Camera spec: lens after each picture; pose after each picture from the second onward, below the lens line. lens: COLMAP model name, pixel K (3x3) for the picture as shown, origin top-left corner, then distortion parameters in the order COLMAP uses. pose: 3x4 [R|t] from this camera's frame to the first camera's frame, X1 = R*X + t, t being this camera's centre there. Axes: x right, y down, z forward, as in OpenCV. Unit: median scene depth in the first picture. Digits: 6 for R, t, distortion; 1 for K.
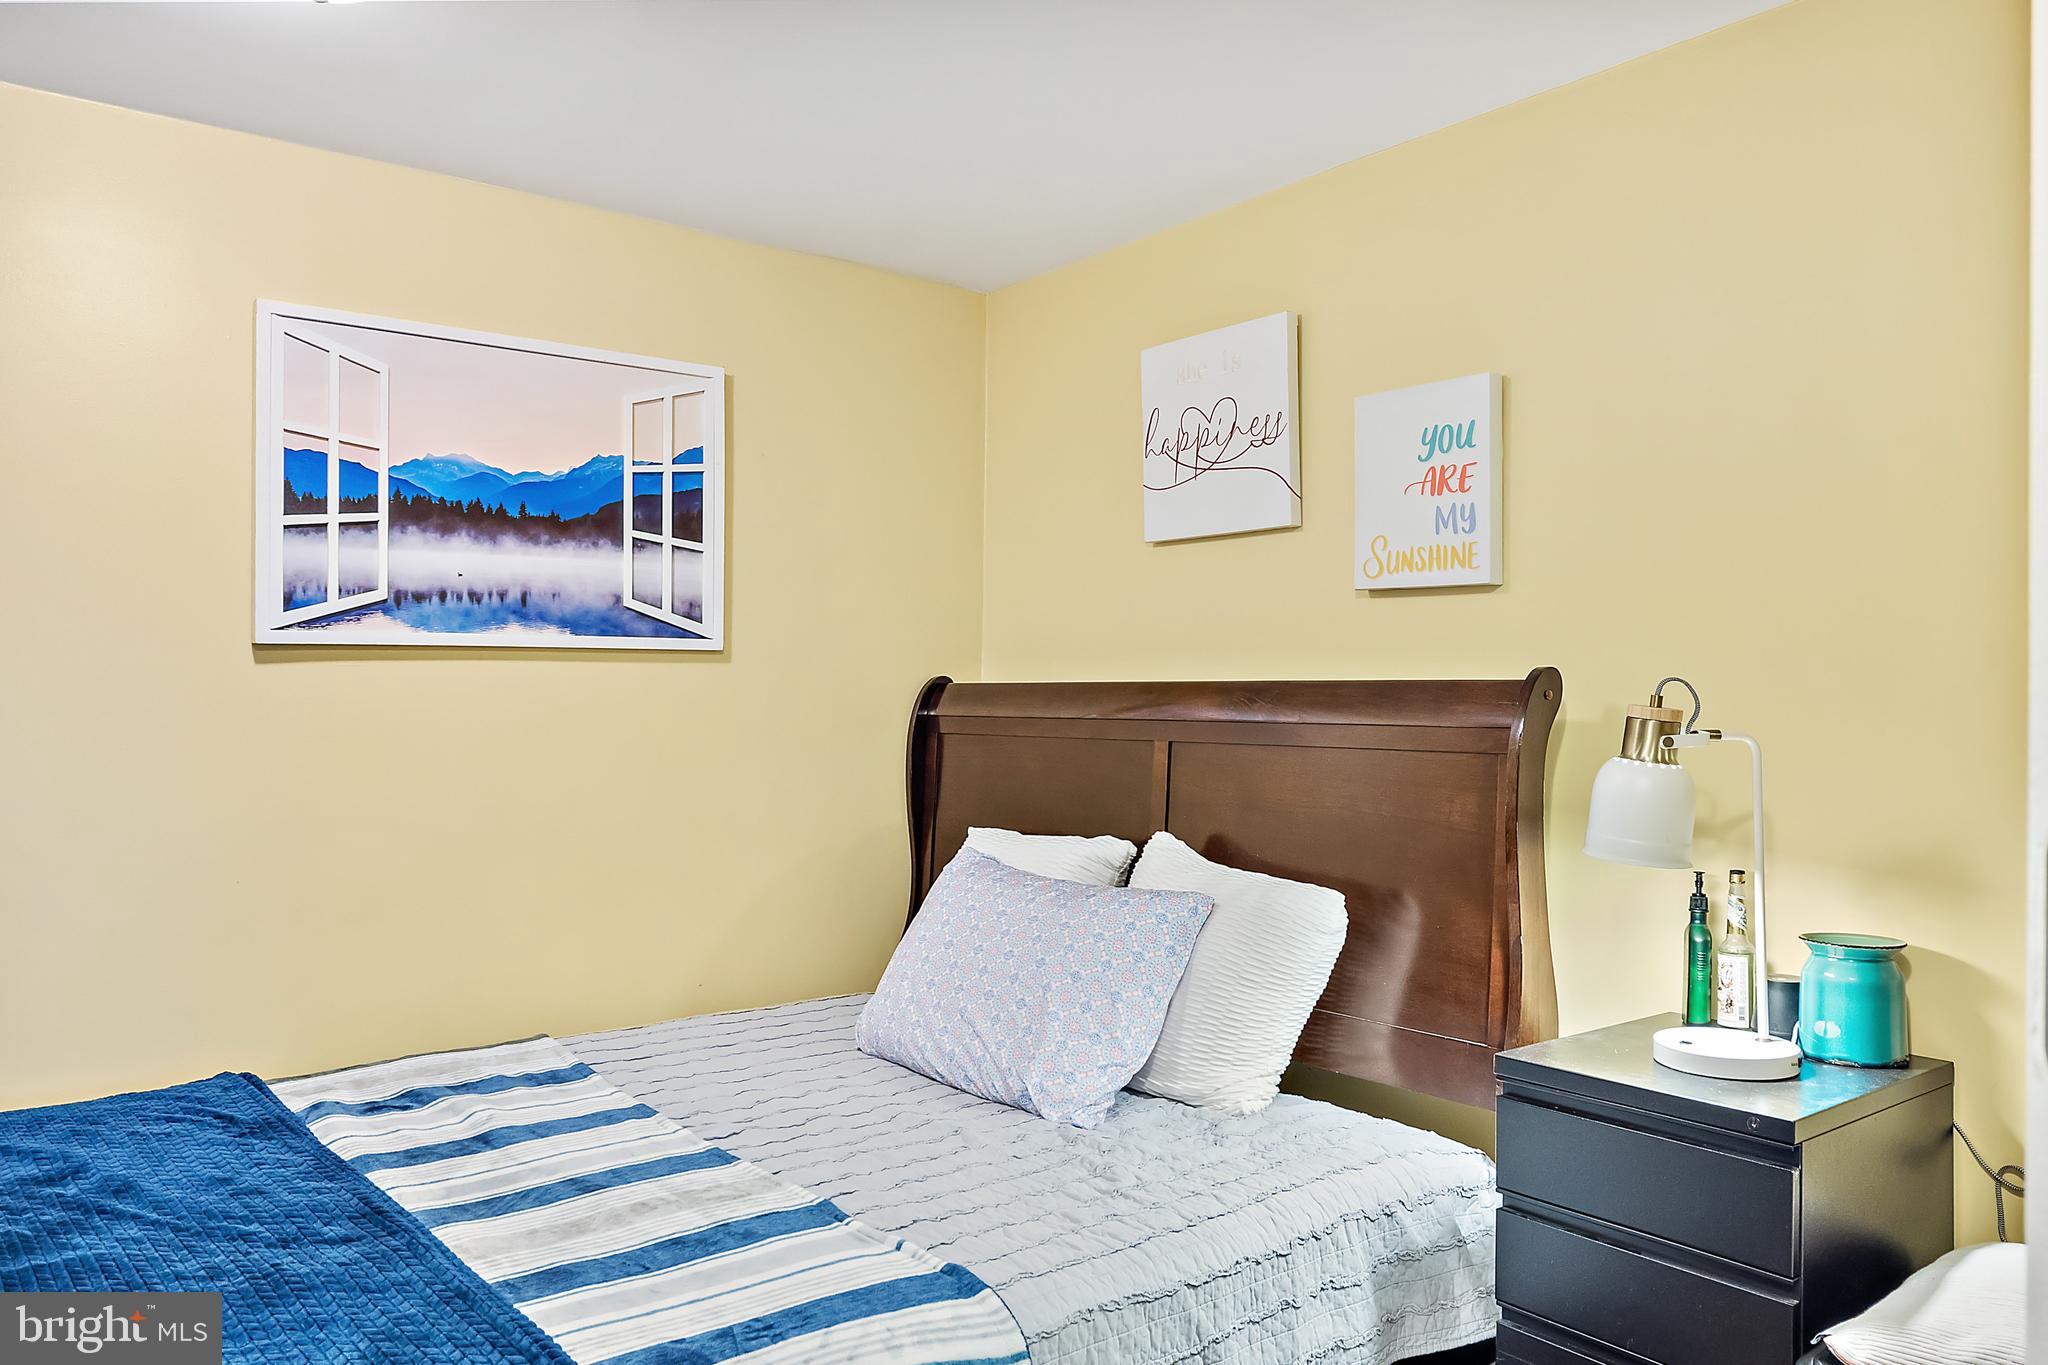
lens RADIAL K [[1438.0, 0, 1016.2], [0, 1438.0, 672.0], [0, 0, 1]] dist [-0.003710, 0.002157]
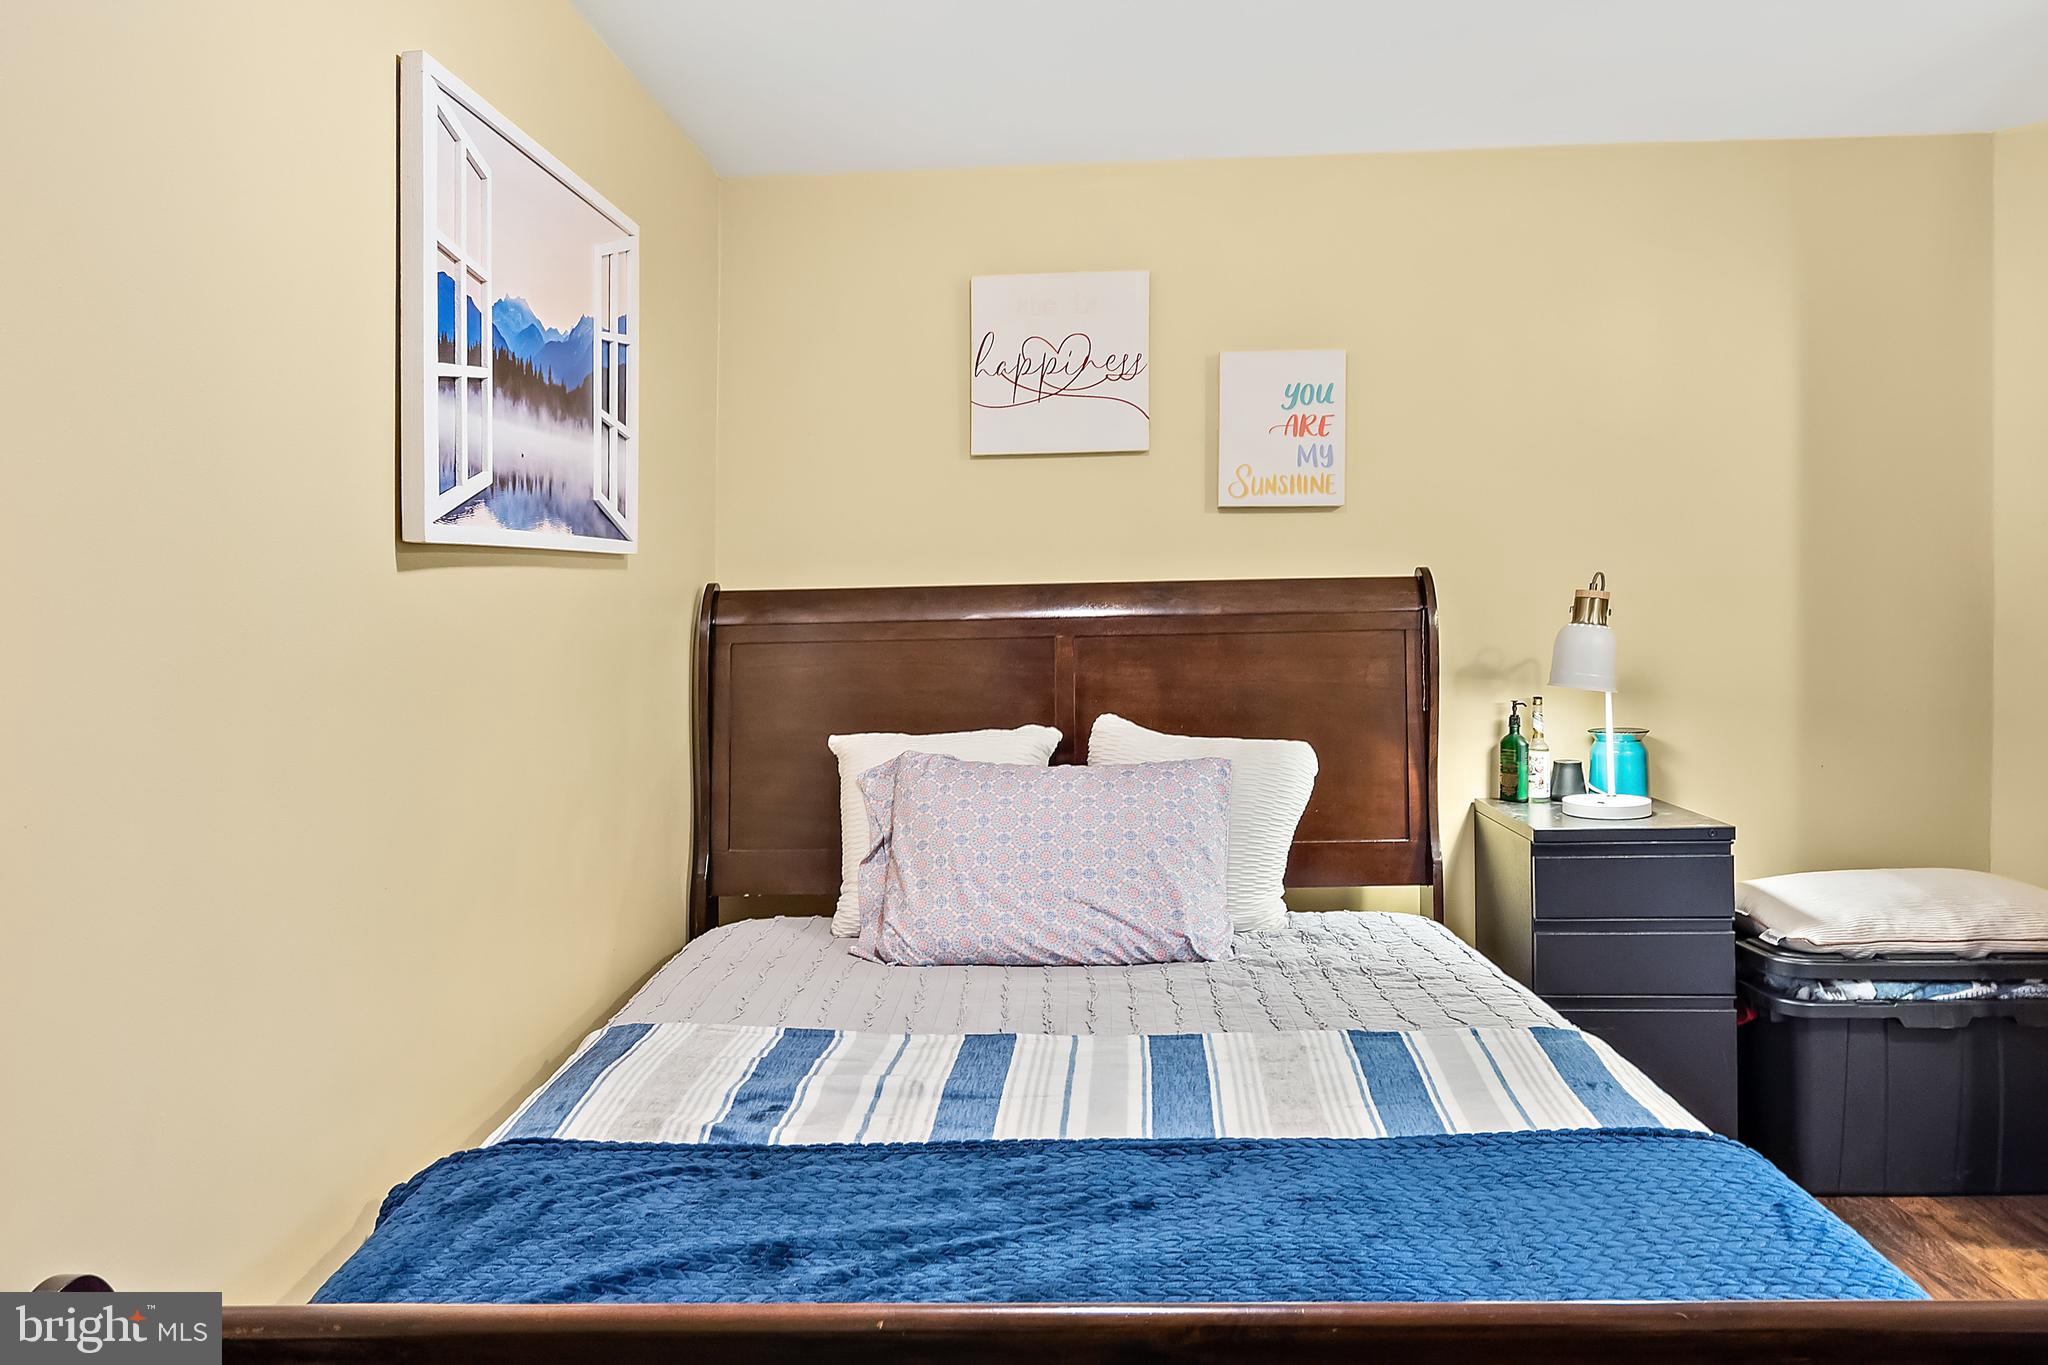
lens RADIAL K [[1459.2, 0, 1018.1], [0, 1459.2, 581.1], [0, 0, 1]] dist [-0.000452, 0.000163]
pose [[0.664684, -0.011282, 0.747040, -0.800465], [0.011219, 0.999924, 0.005118, -0.001098], [-0.747040, 0.004979, 0.664760, 0.284570]]
